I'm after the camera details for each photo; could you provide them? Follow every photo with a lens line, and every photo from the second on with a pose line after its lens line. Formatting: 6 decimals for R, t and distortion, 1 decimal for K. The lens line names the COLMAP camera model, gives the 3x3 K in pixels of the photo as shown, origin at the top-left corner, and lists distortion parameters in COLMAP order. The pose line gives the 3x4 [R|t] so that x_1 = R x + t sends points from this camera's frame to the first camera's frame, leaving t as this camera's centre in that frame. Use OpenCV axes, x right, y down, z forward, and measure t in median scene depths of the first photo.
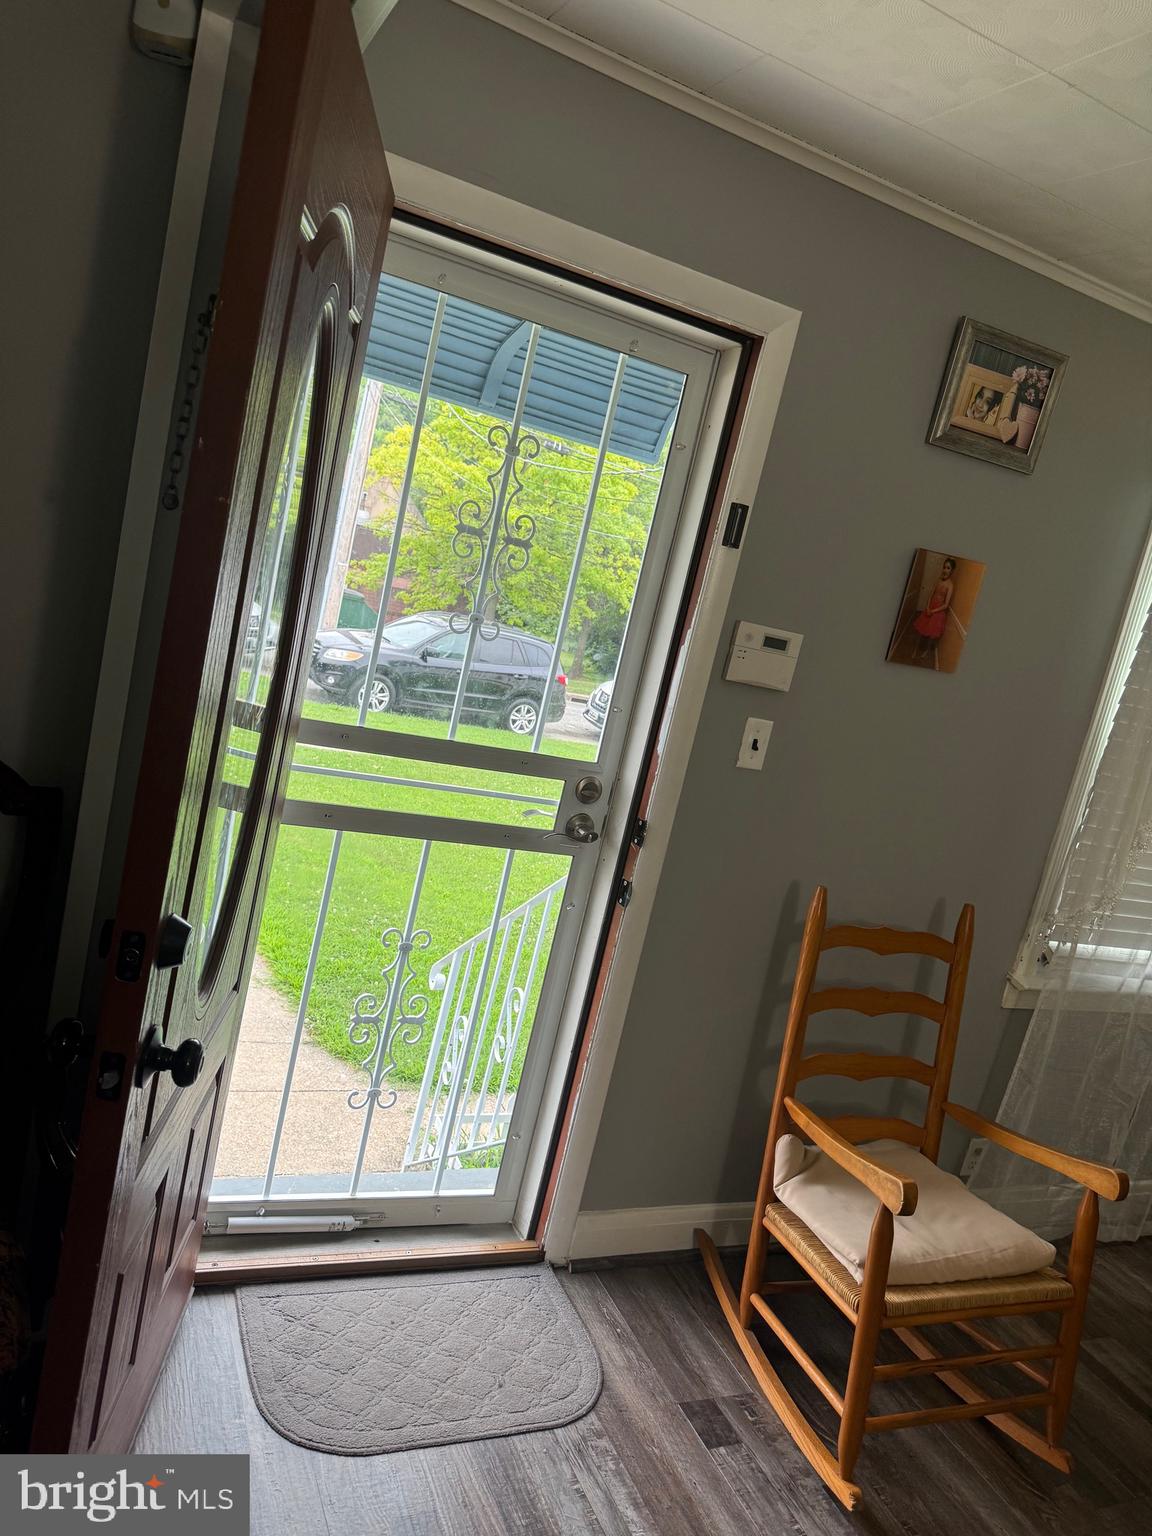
lens RADIAL K [[1077.9, 0, 576.0], [0, 1077.9, 768.0], [0, 0, 1]] dist [0.048075, -0.062515]
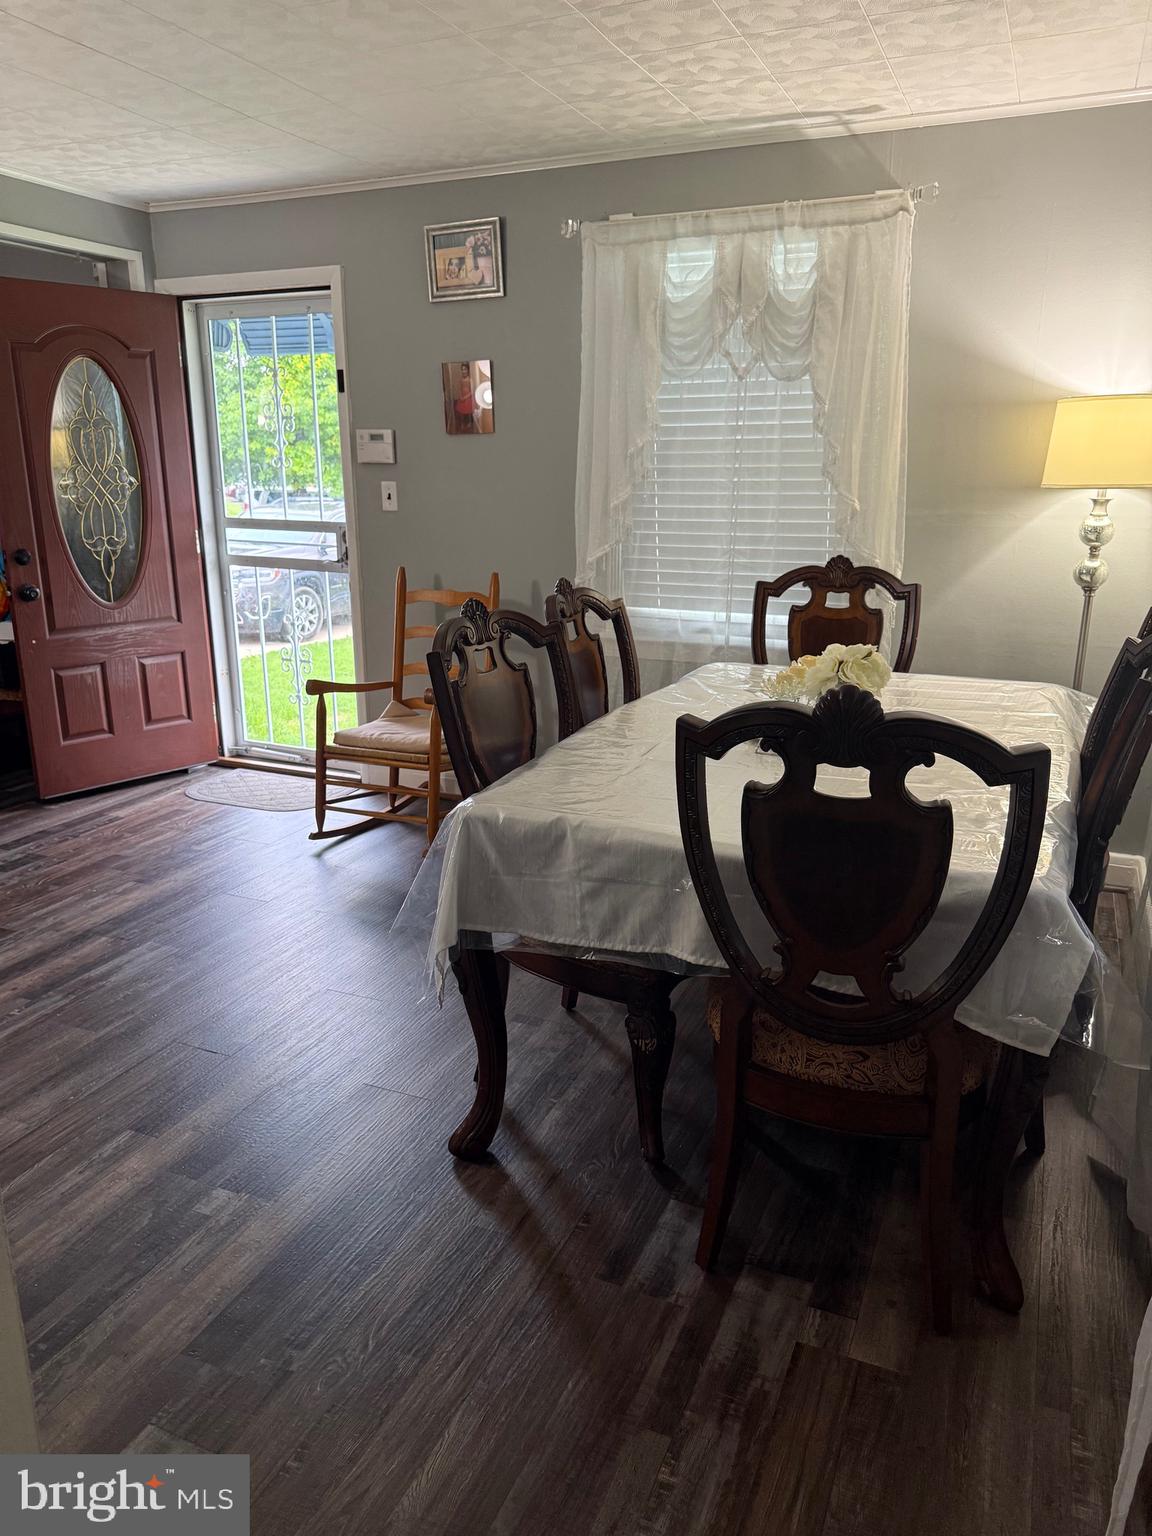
lens RADIAL K [[1088.8, 0, 570.7], [0, 1088.8, 764.4], [0, 0, 1]] dist [0.049149, -0.067034]
pose [[0.662445, -0.012992, -0.748998, 1.776692], [0.024063, 0.999703, 0.003942, 0.440153], [0.748724, -0.020635, 0.662560, -0.016444]]
